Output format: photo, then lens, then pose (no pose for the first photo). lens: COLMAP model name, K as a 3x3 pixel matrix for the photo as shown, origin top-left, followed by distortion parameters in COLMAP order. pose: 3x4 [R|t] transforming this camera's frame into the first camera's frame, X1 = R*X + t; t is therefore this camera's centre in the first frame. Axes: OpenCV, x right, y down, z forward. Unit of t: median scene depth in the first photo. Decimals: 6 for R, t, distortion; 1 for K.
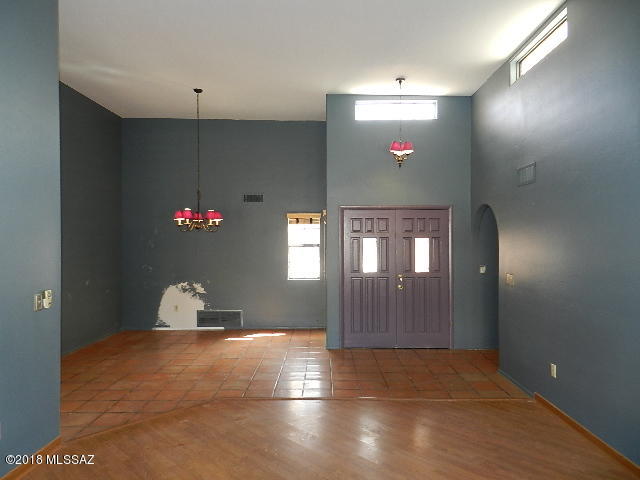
lens RADIAL K [[435.1, 0, 320.0], [0, 435.1, 240.0], [0, 0, 1]] dist [0.019554, -0.001310]
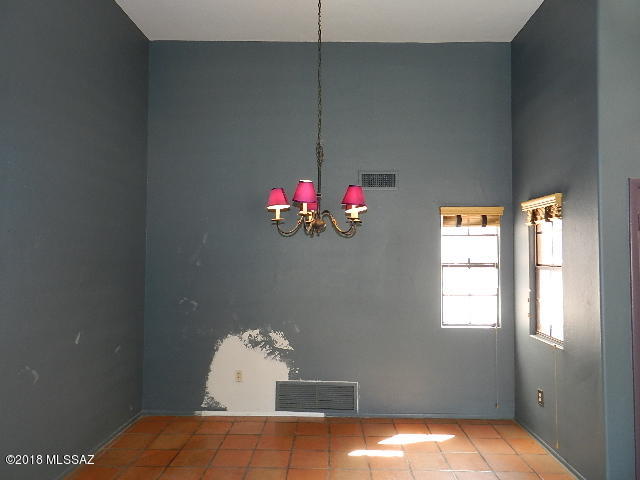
lens RADIAL K [[435.1, 0, 320.0], [0, 435.1, 240.0], [0, 0, 1]] dist [0.019554, -0.001310]
pose [[0.999565, 0.007828, -0.028441, -0.211976], [-0.008689, 0.999504, -0.030264, -0.001045], [0.028190, 0.030498, 0.999137, 0.443442]]
